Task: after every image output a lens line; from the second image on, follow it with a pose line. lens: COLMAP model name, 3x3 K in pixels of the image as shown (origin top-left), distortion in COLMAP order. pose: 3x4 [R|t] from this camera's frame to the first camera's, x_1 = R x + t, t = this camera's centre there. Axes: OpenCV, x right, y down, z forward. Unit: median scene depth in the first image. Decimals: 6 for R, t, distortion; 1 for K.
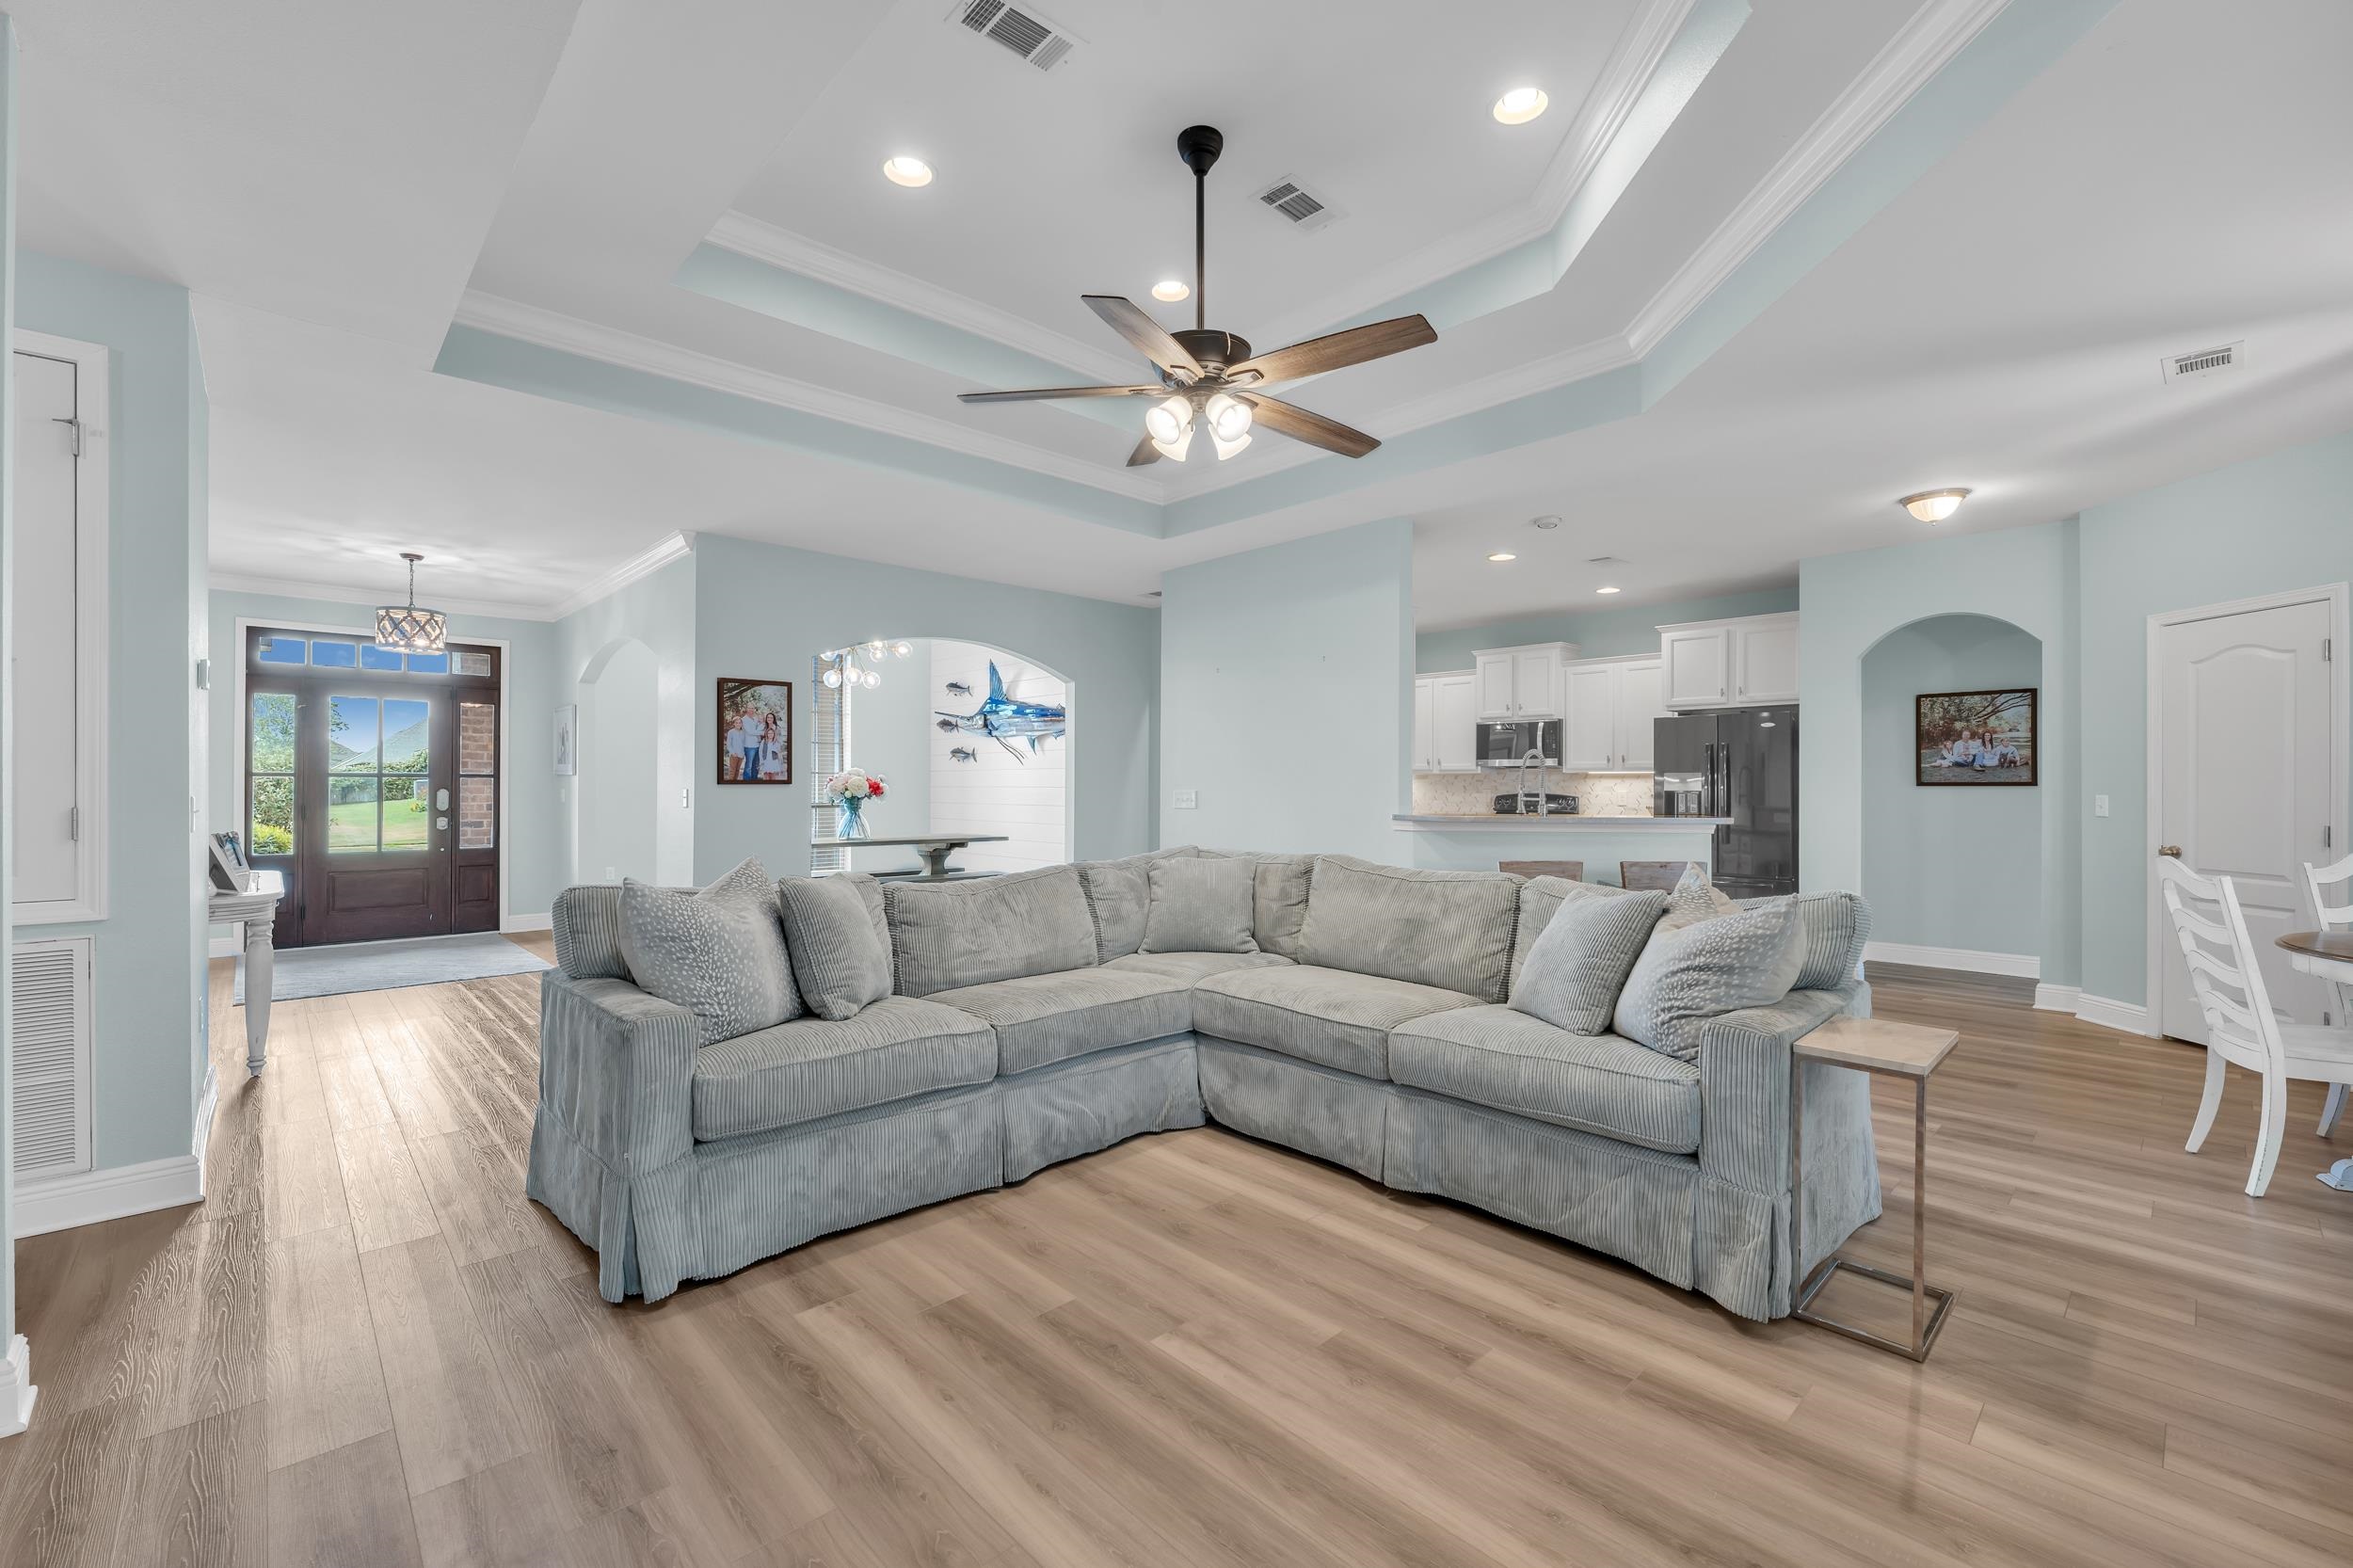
lens RADIAL K [[958.6, 0, 1163.3], [0, 958.6, 787.1], [0, 0, 1]] dist [-0.002214, -0.000389]
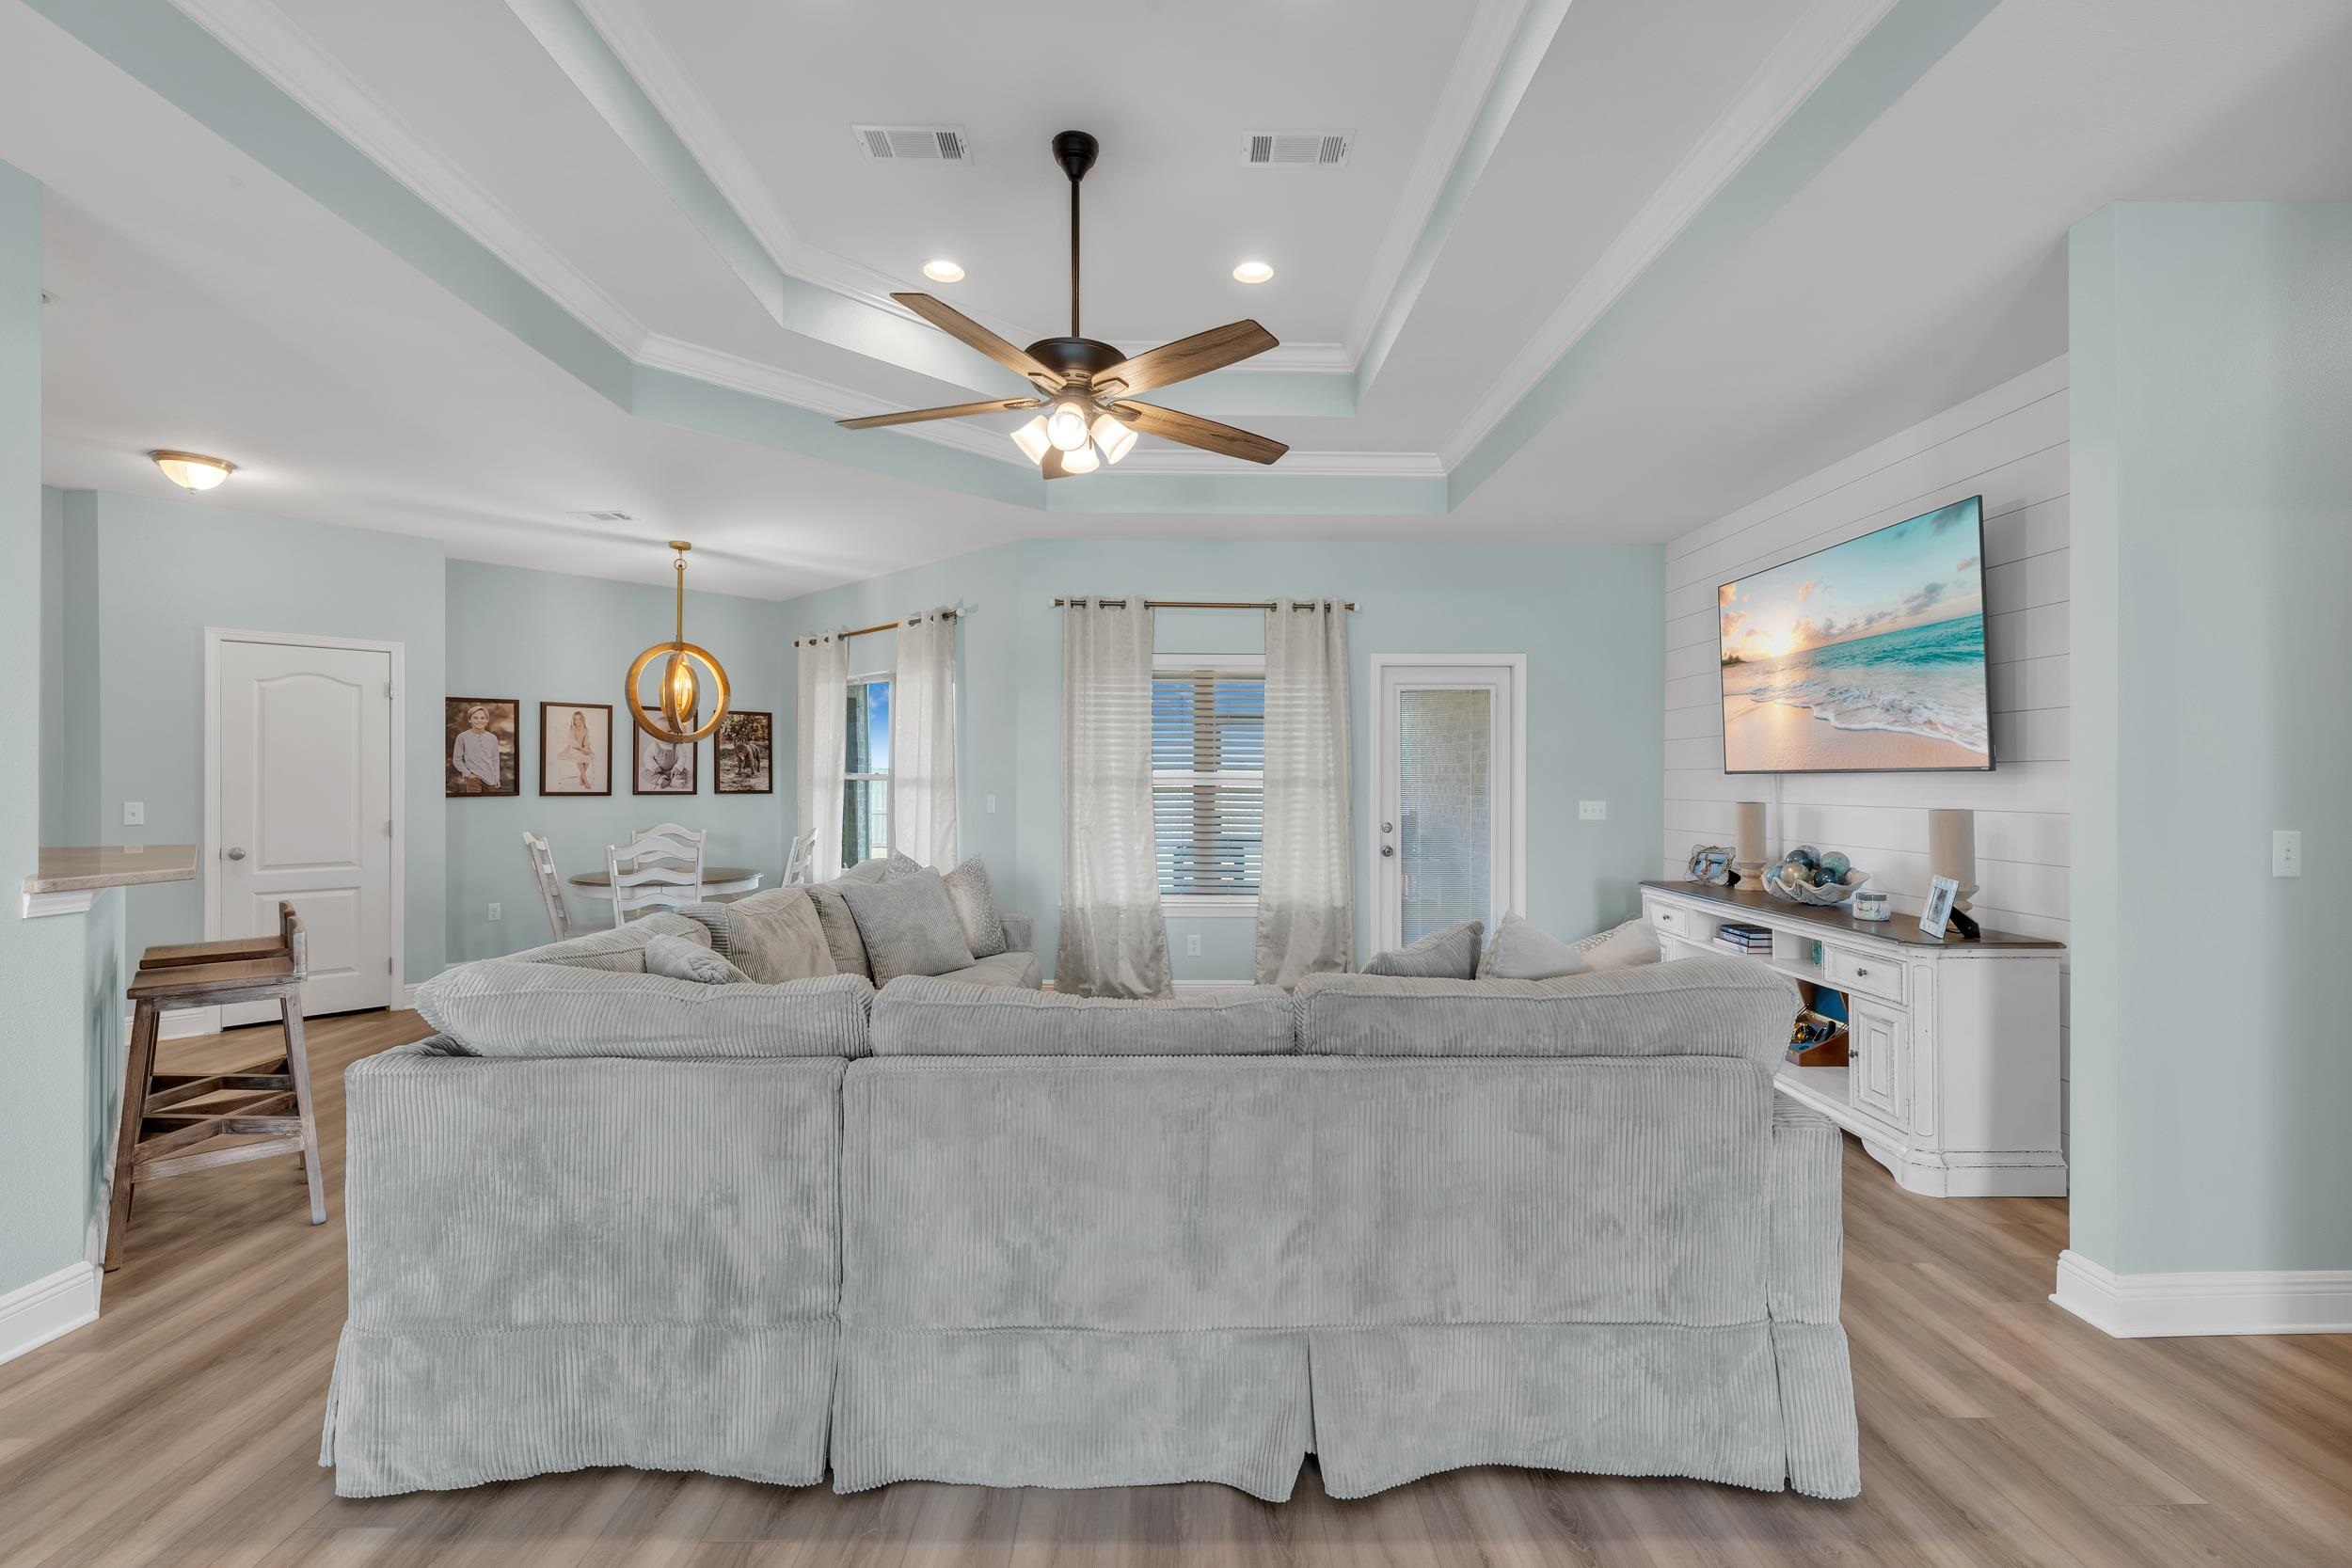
lens RADIAL K [[1011.3, 0, 1174.2], [0, 1011.3, 785.3], [0, 0, 1]] dist [-0.002411, -0.000120]
pose [[-0.736055, -0.006786, 0.676887, -0.371733], [-0.000001, 0.999950, 0.010023, -0.015234], [-0.676921, 0.007377, -0.736018, 0.862500]]
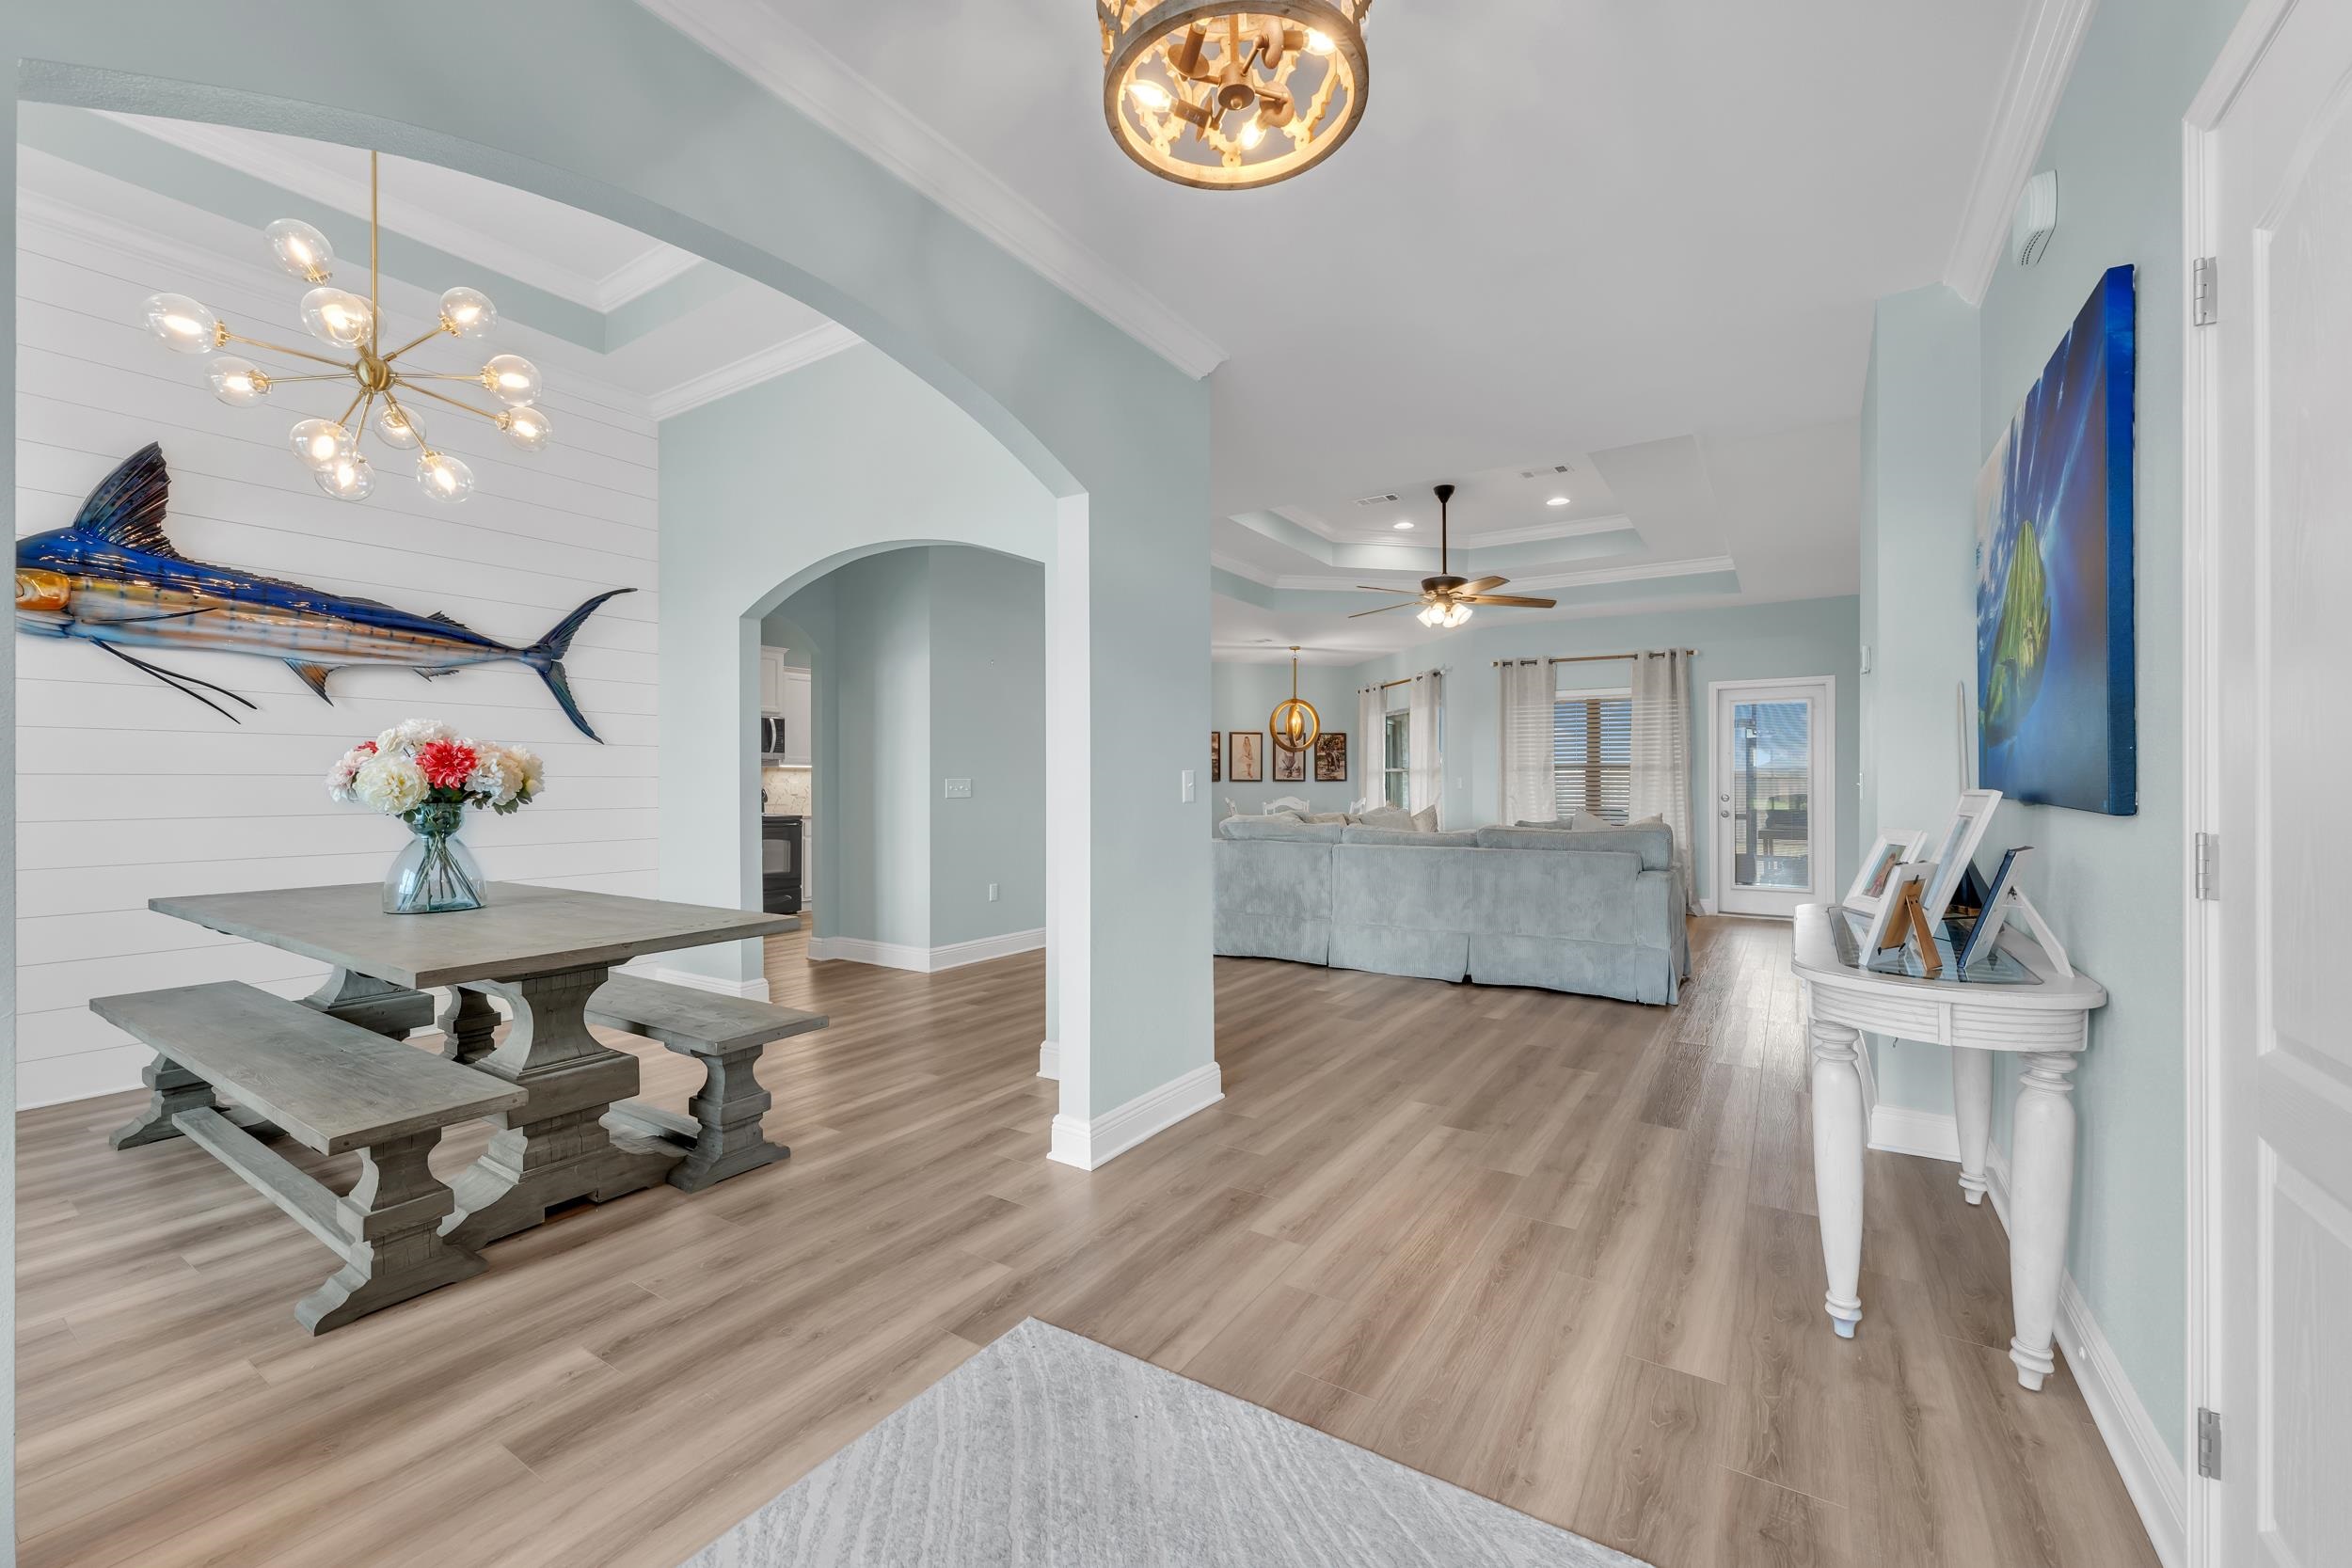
lens RADIAL K [[958.1, 0, 1163.7], [0, 958.1, 772.2], [0, 0, 1]] dist [-0.002214, -0.000389]
pose [[-0.224583, 0.012184, 0.974379, -1.032286], [0.004961, 0.999923, -0.011360, 0.010791], [-0.974442, 0.002283, -0.224626, 1.102017]]
